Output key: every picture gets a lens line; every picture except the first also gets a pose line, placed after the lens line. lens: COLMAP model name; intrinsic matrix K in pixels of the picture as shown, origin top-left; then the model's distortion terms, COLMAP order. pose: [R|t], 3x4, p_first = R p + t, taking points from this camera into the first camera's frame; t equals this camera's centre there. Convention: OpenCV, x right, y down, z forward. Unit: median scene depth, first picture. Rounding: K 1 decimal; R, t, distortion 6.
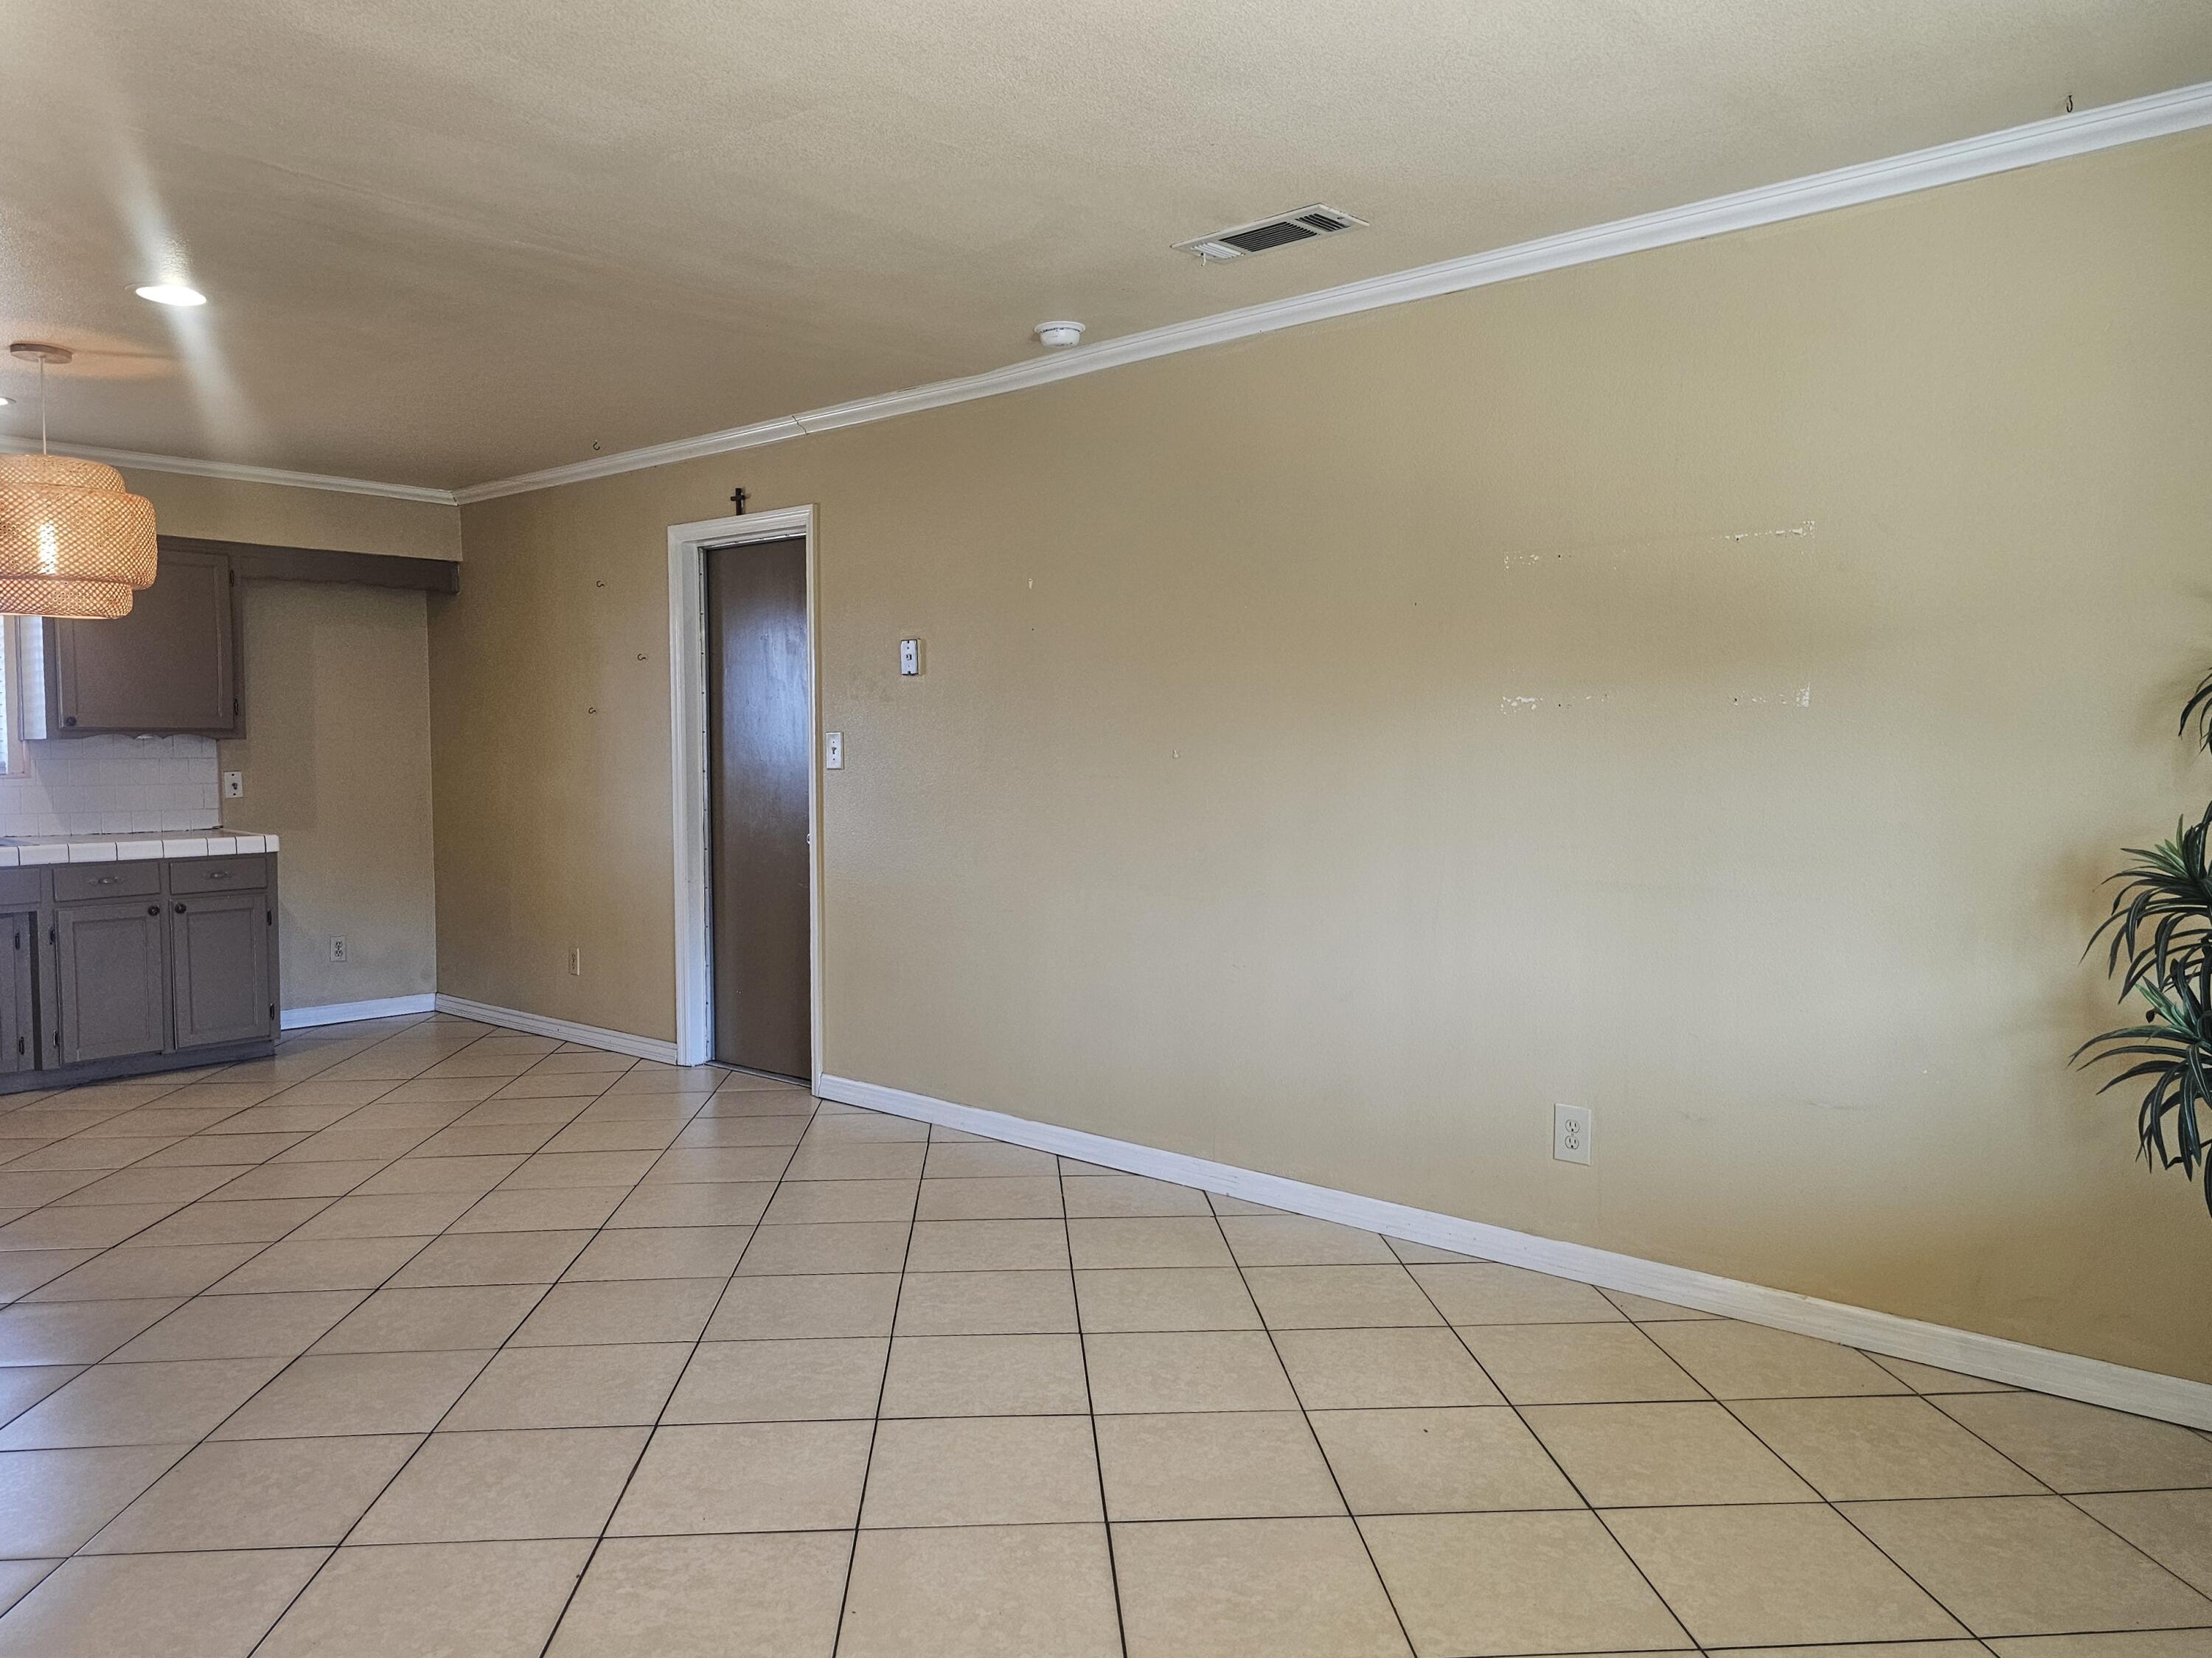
lens RADIAL K [[1539.0, 0, 1100.0], [0, 1539.0, 824.1], [0, 0, 1]] dist [0.067383, -0.077232]
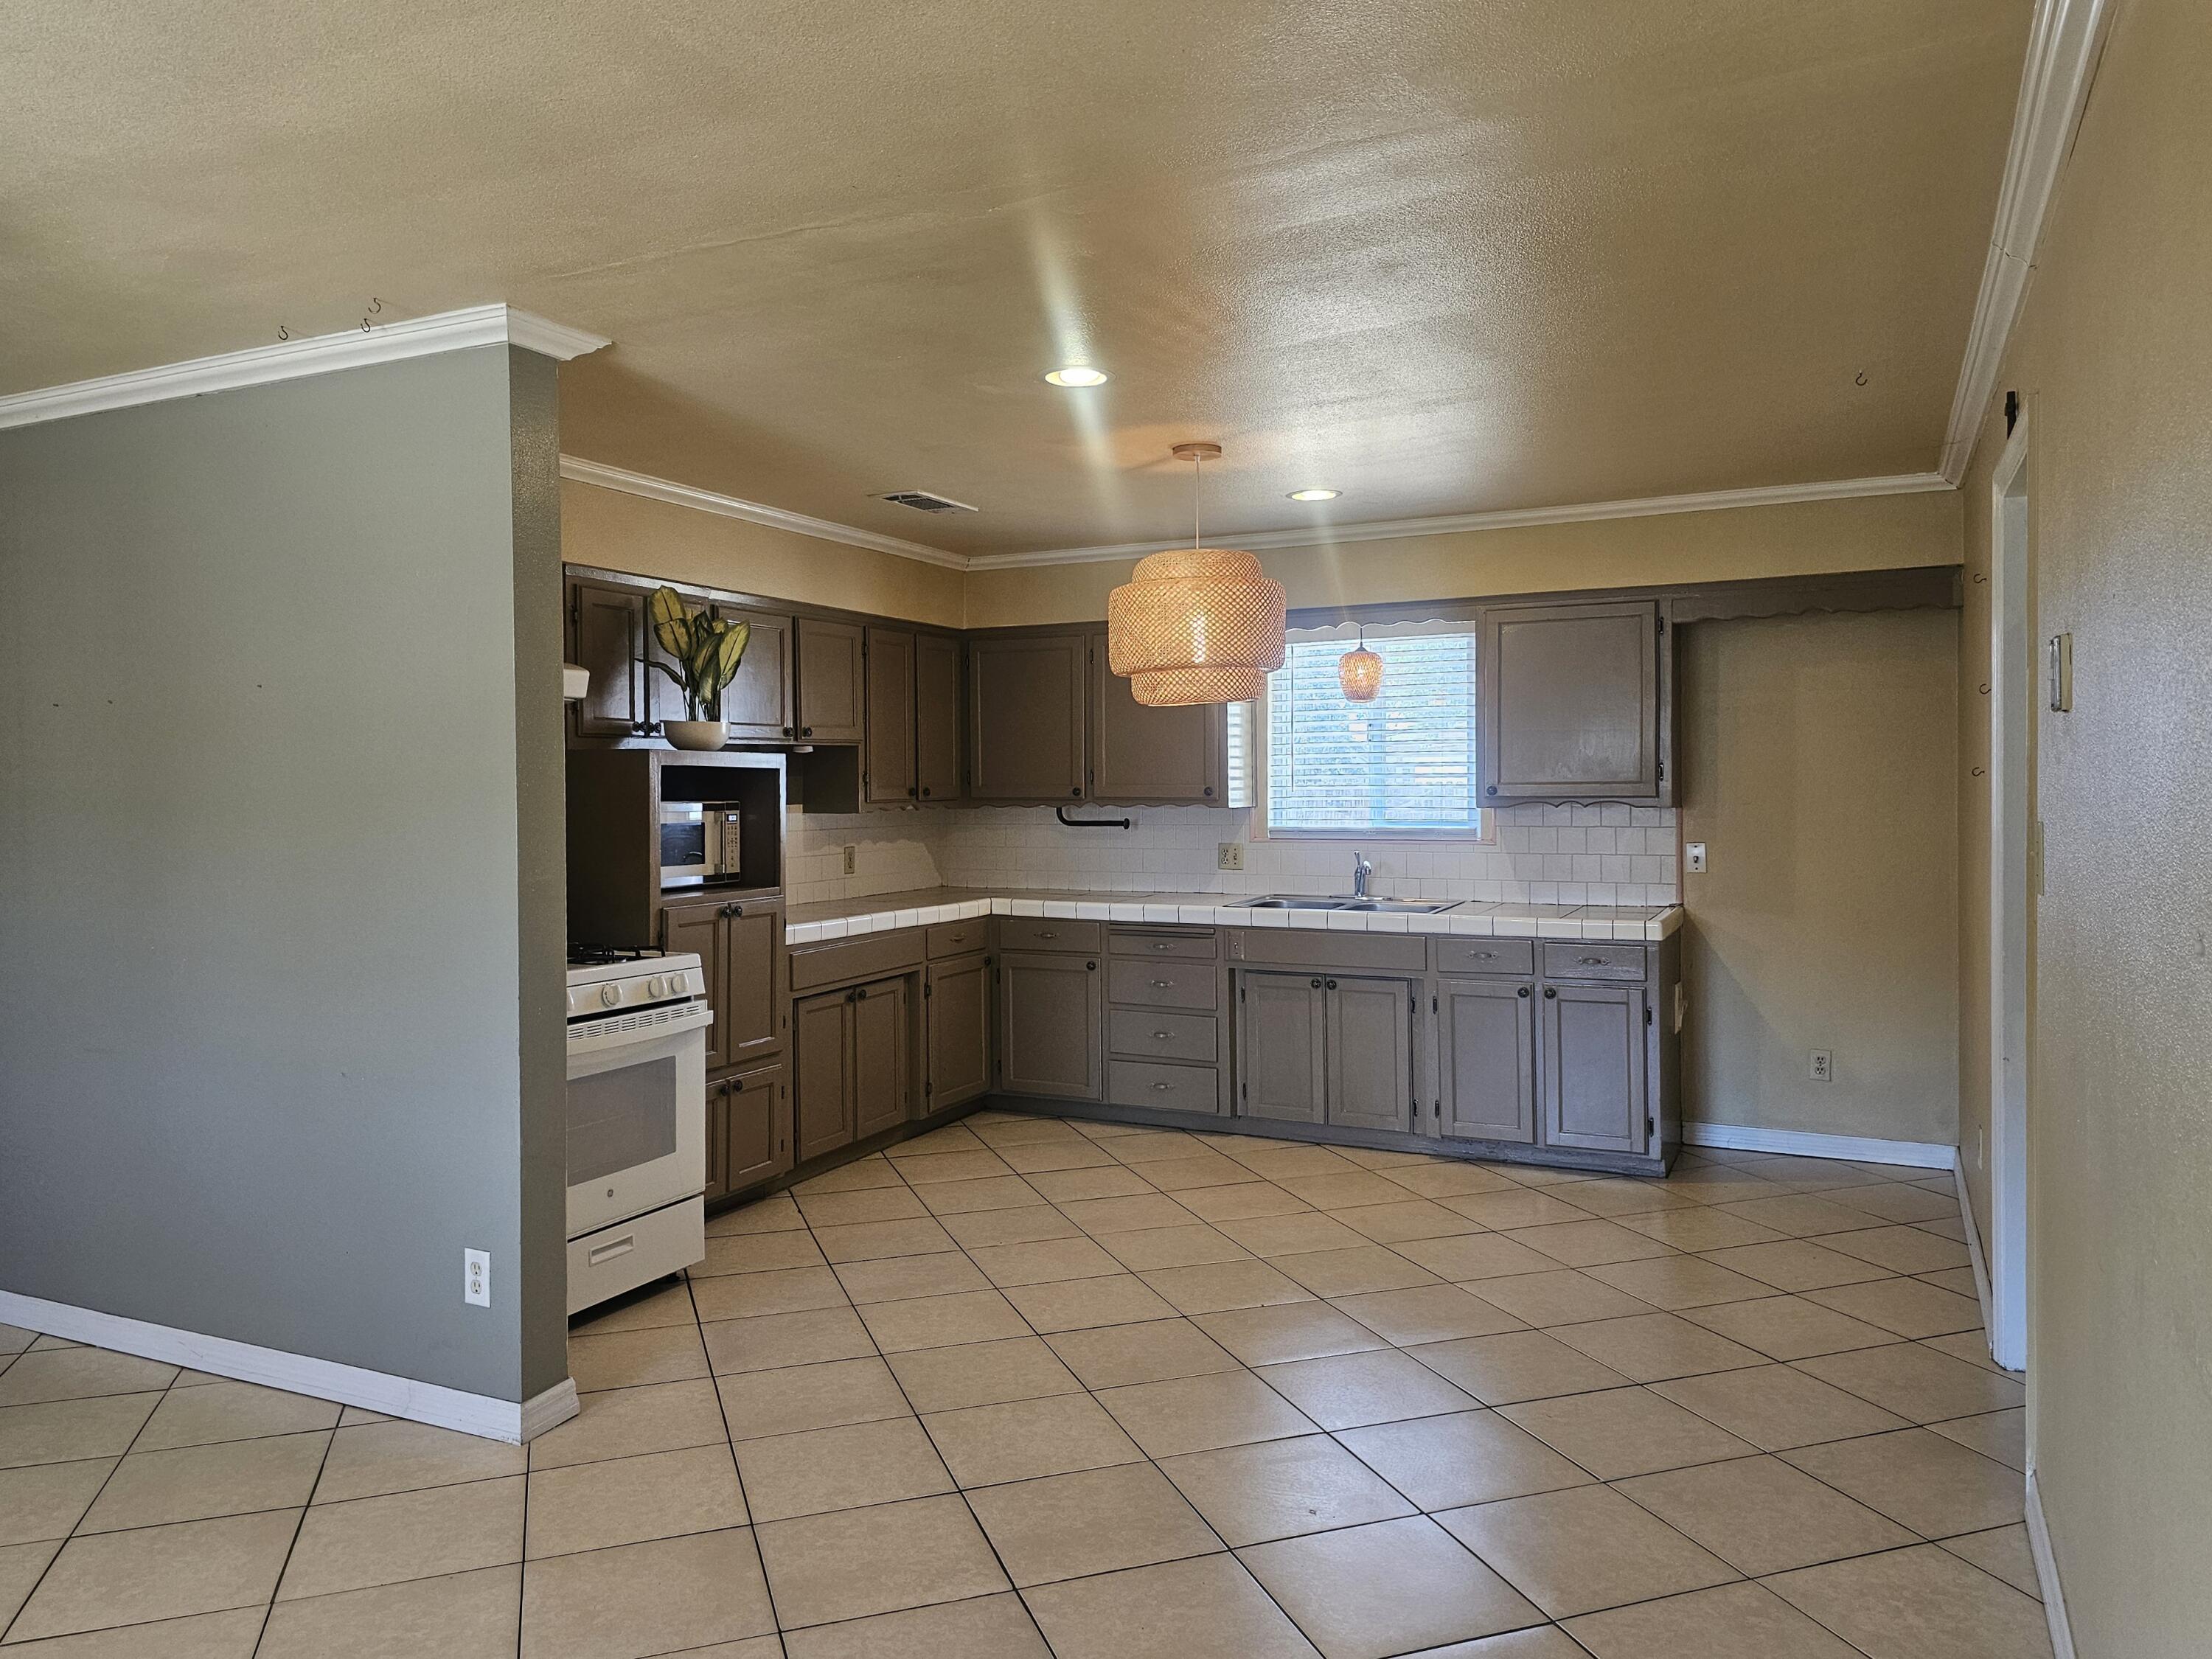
lens RADIAL K [[1540.0, 0, 1113.5], [0, 1540.0, 799.4], [0, 0, 1]] dist [0.060232, -0.081618]
pose [[0.276857, 0.009473, -0.960864, 0.216678], [-0.045002, 0.998982, -0.003117, -0.045765], [0.959857, 0.044103, 0.277002, 0.492868]]
